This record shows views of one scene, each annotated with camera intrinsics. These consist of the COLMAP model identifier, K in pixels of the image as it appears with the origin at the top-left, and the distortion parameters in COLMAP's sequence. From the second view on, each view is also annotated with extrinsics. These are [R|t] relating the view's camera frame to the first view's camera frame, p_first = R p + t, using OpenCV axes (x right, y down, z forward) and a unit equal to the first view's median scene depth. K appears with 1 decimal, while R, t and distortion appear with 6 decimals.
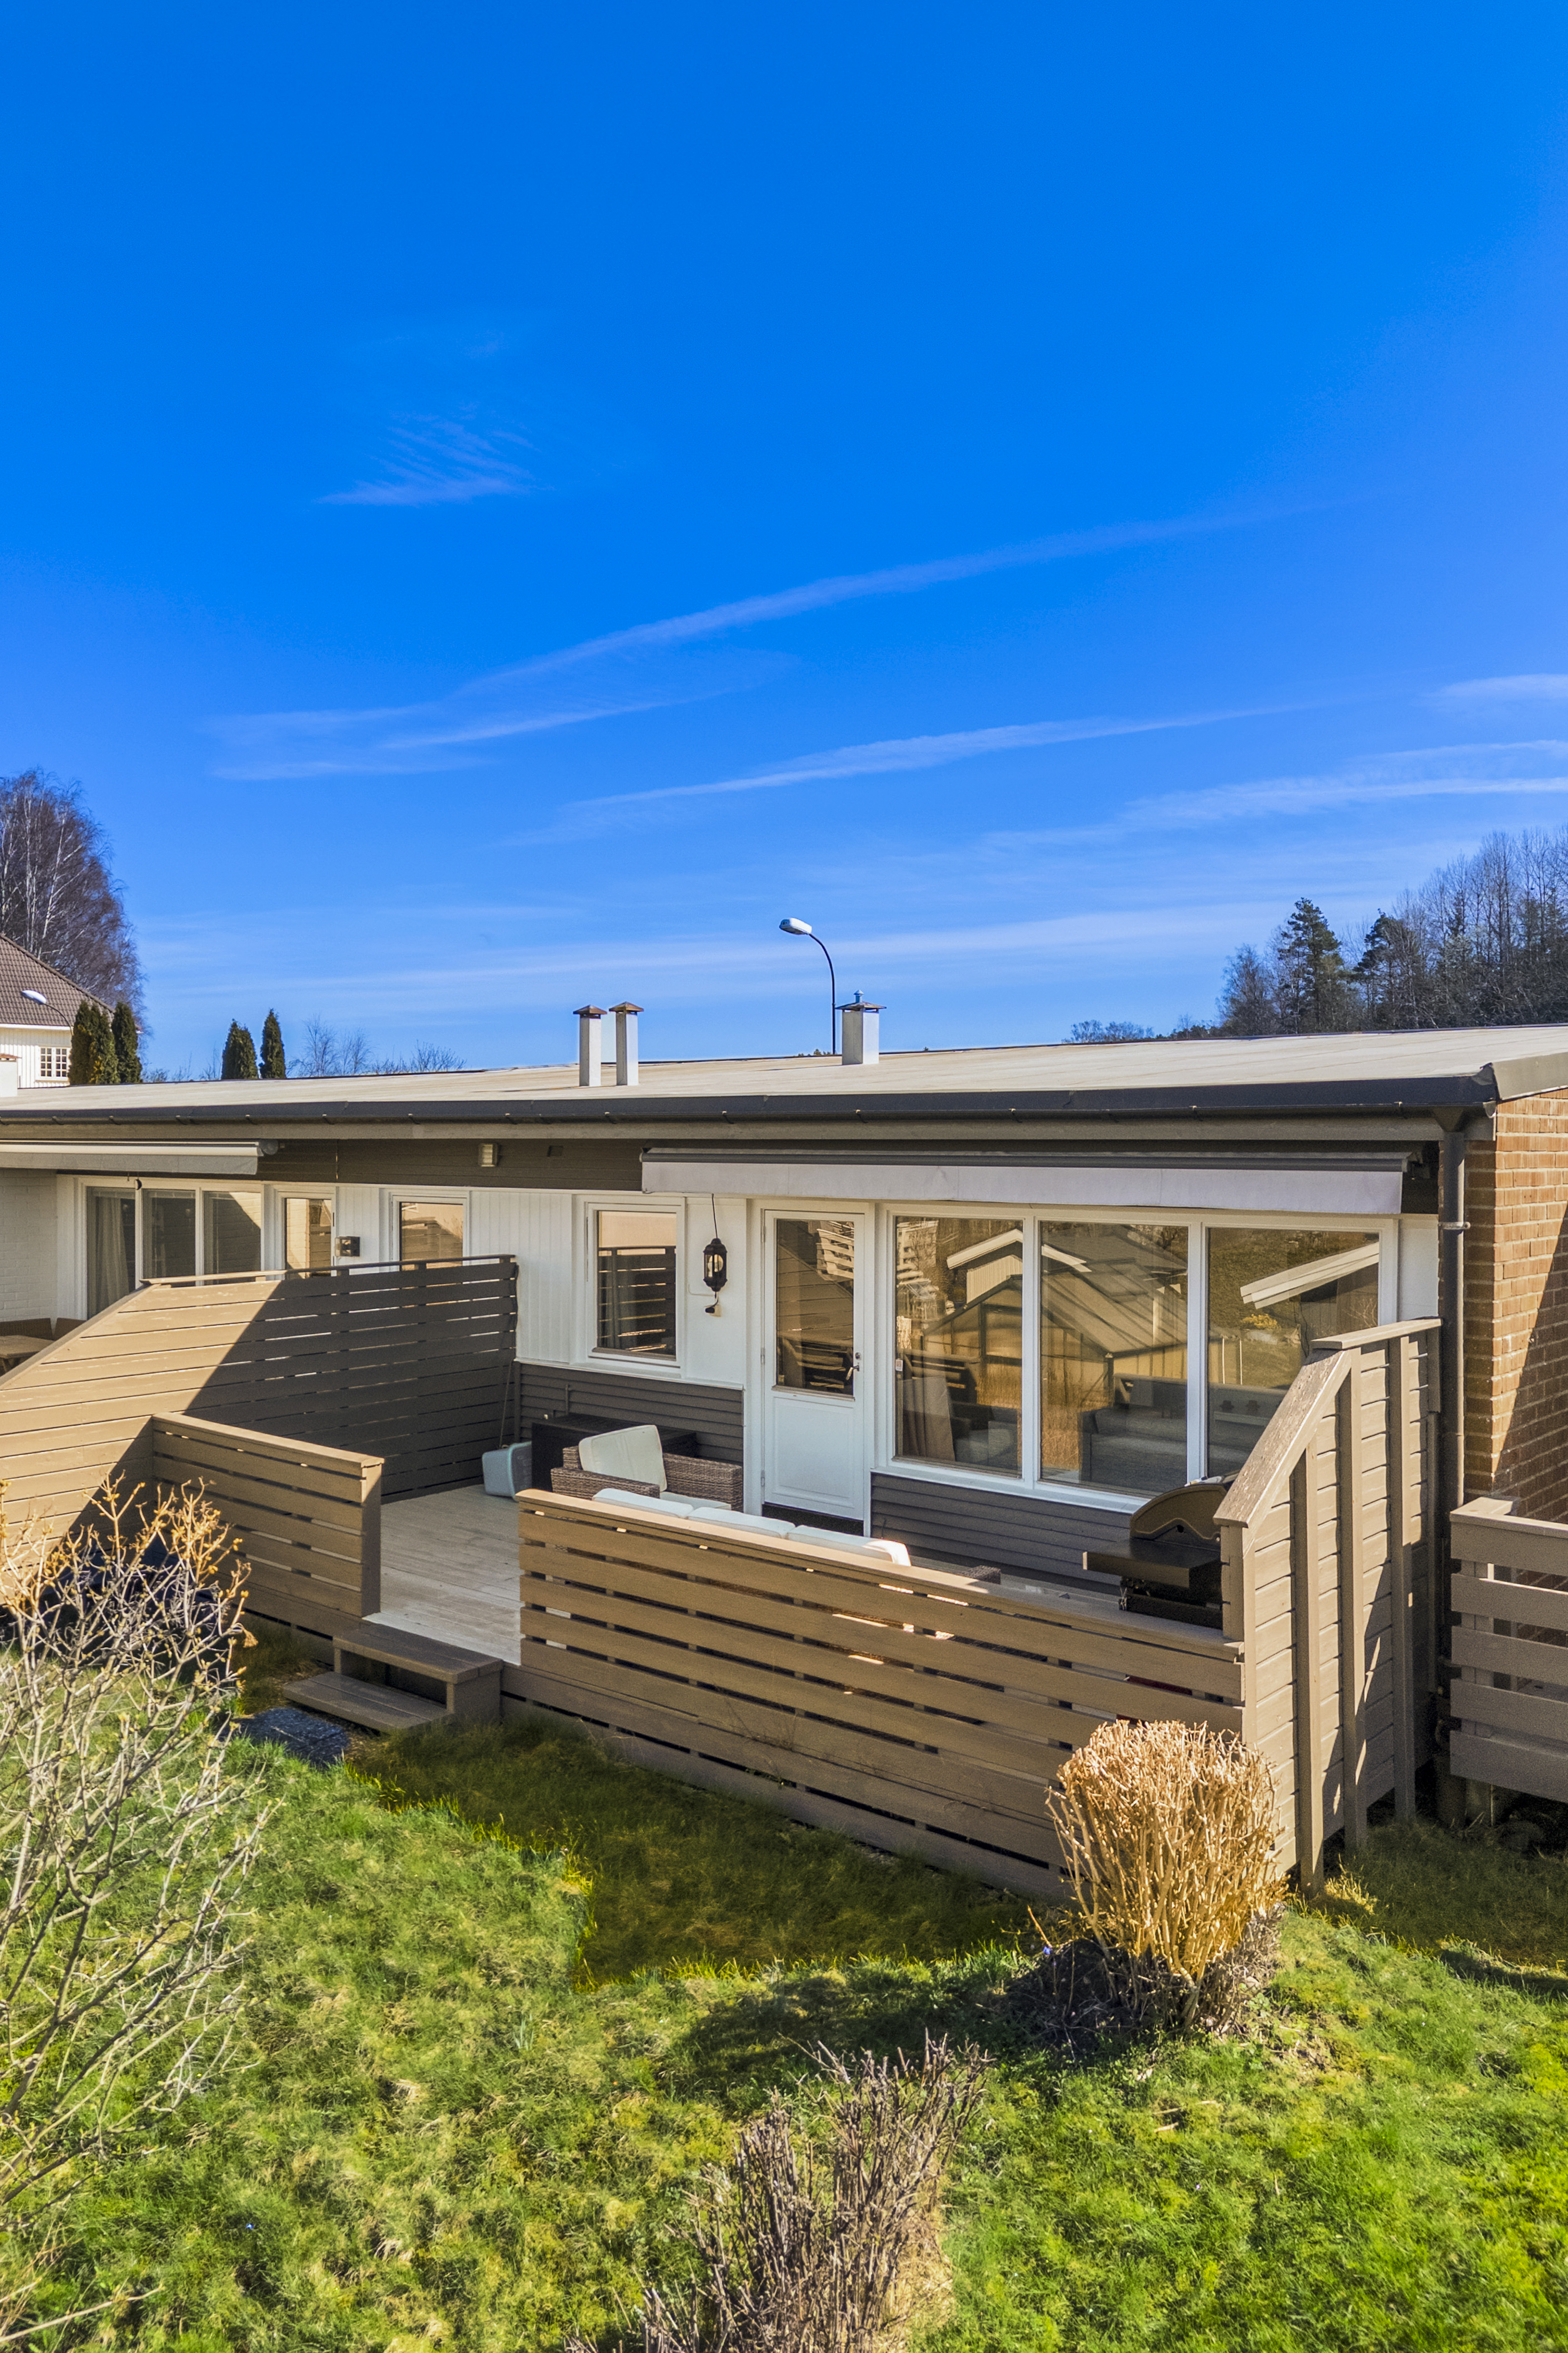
lens RADIAL K [[1763.3, 0, 770.7], [0, 1763.3, 1163.5], [0, 0, 1]] dist [0.067414, -0.043709]
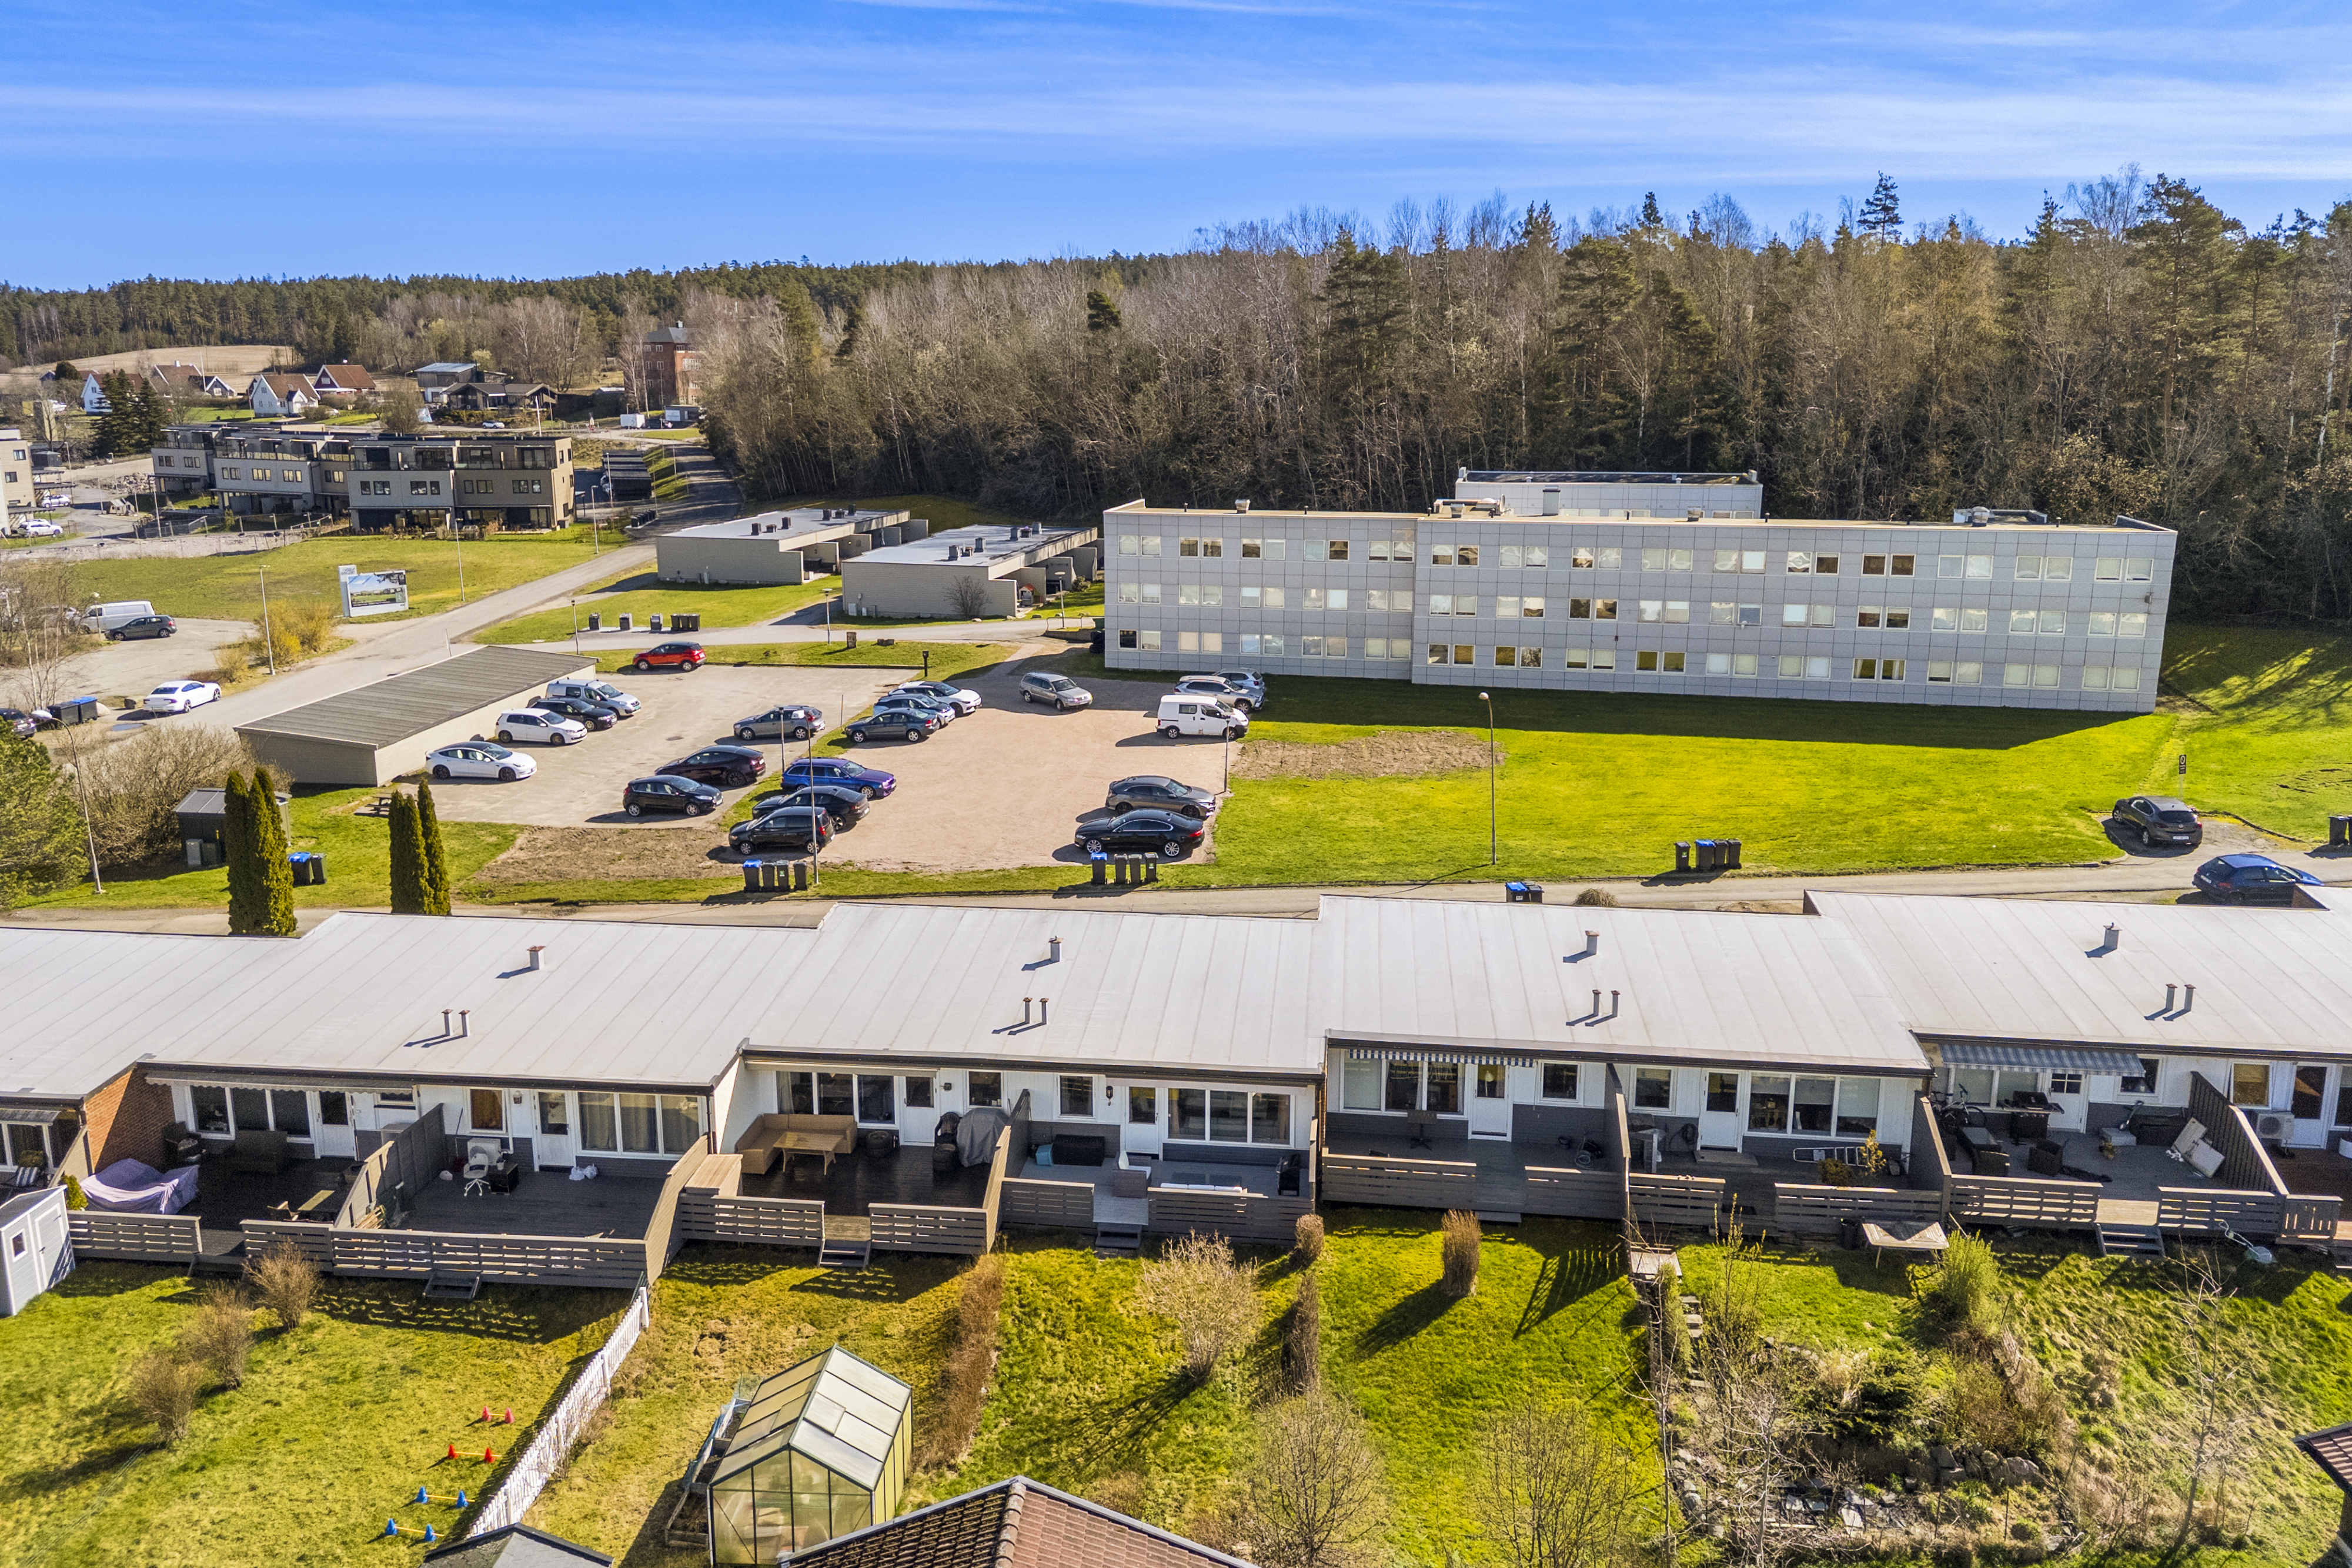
lens RADIAL K [[1762.6, 0, 1197.3], [0, 1762.6, 707.1], [0, 0, 1]] dist [0.067414, -0.043709]
pose [[0.807567, -0.116277, 0.578199, -2.166579], [0.004903, 0.981662, 0.190566, -1.610257], [-0.589755, -0.151060, 0.793328, -2.105518]]
